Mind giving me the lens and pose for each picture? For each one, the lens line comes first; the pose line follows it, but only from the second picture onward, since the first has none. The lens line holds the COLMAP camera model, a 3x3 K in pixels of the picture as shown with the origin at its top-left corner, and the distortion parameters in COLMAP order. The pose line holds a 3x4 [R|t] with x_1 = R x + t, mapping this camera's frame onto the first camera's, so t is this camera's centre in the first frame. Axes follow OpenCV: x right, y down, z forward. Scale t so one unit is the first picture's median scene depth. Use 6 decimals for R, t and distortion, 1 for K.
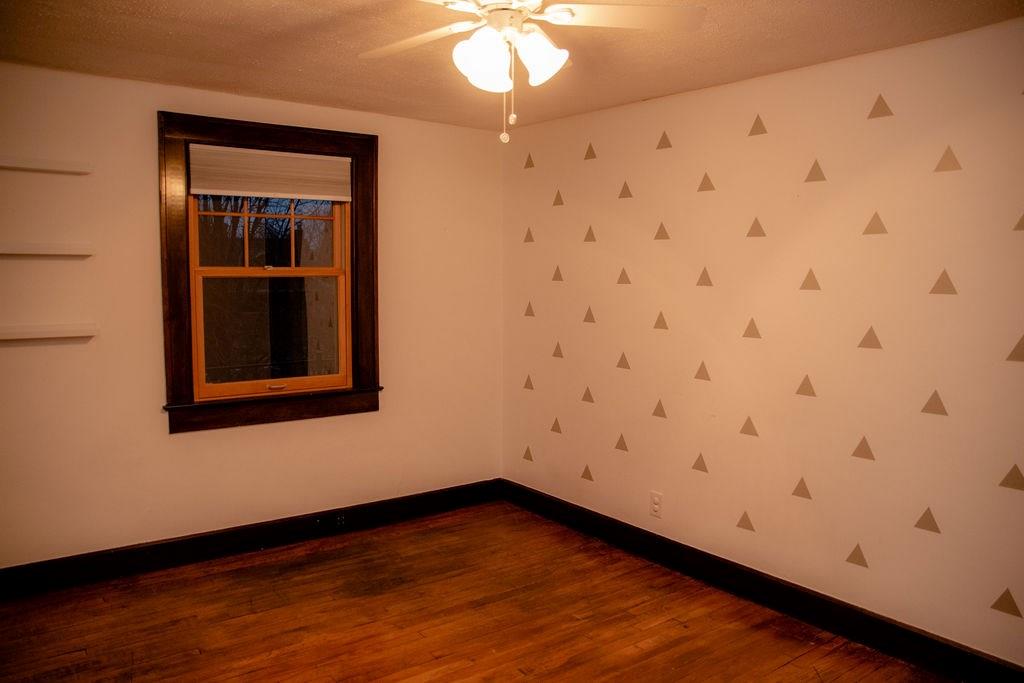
lens RADIAL K [[761.5, 0, 512.0], [0, 761.5, 341.5], [0, 0, 1]] dist [-0.101814, 0.058695]
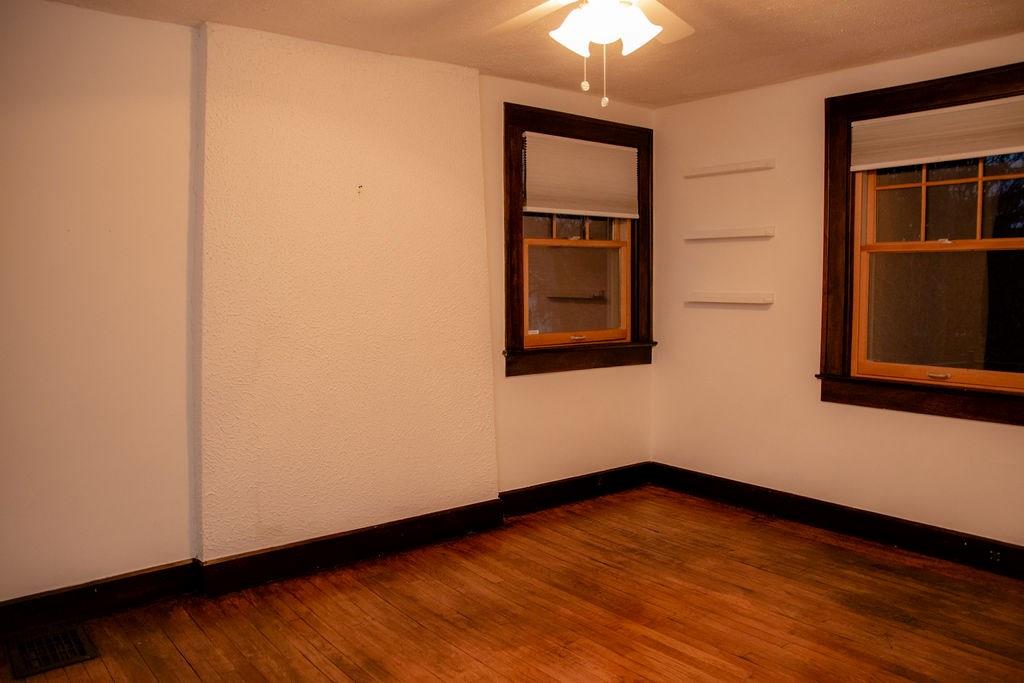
lens RADIAL K [[798.6, 0, 512.0], [0, 798.6, 341.5], [0, 0, 1]] dist [-0.105859, 0.012981]
pose [[0.014764, 0.072108, -0.997288, 0.666011], [-0.083270, 0.994020, 0.070639, -0.002248], [0.996418, 0.082001, 0.020680, 0.552238]]
